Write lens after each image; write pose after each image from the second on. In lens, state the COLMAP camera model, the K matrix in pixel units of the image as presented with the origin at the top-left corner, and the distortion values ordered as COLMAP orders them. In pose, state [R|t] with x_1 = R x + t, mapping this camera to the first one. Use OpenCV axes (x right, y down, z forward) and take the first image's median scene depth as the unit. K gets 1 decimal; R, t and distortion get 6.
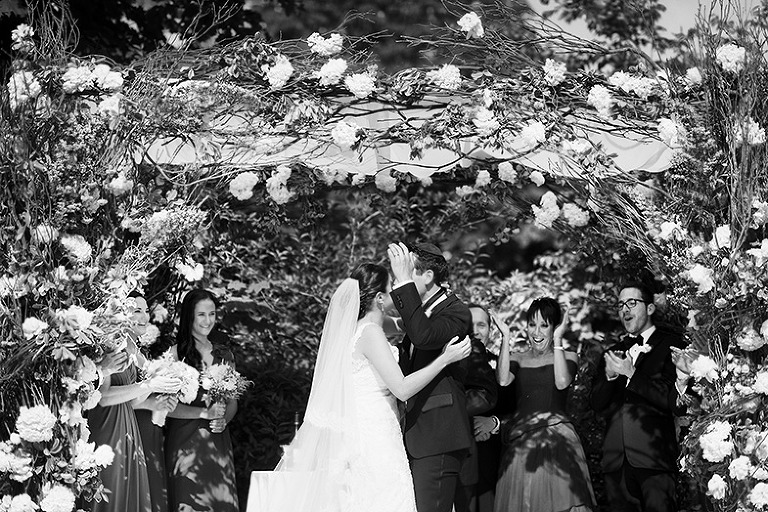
lens RADIAL K [[1833.9, 0, 384.0], [0, 1833.9, 256.0], [0, 0, 1]] dist [-0.043312, 0.000507]
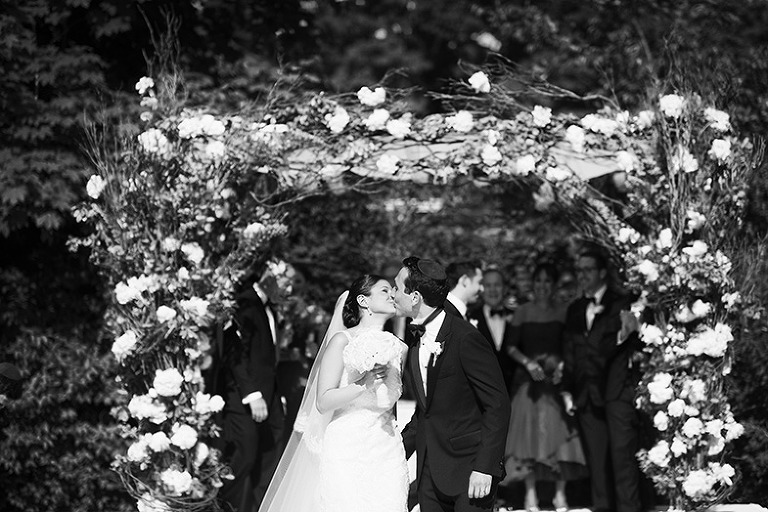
lens RADIAL K [[1833.9, 0, 384.0], [0, 1833.9, 256.0], [0, 0, 1]] dist [-0.043312, 0.000507]
pose [[0.999748, -0.012558, -0.018606, 0.000606], [0.013877, 0.997272, 0.072498, -0.097816], [0.017645, -0.072738, 0.997195, -0.358887]]
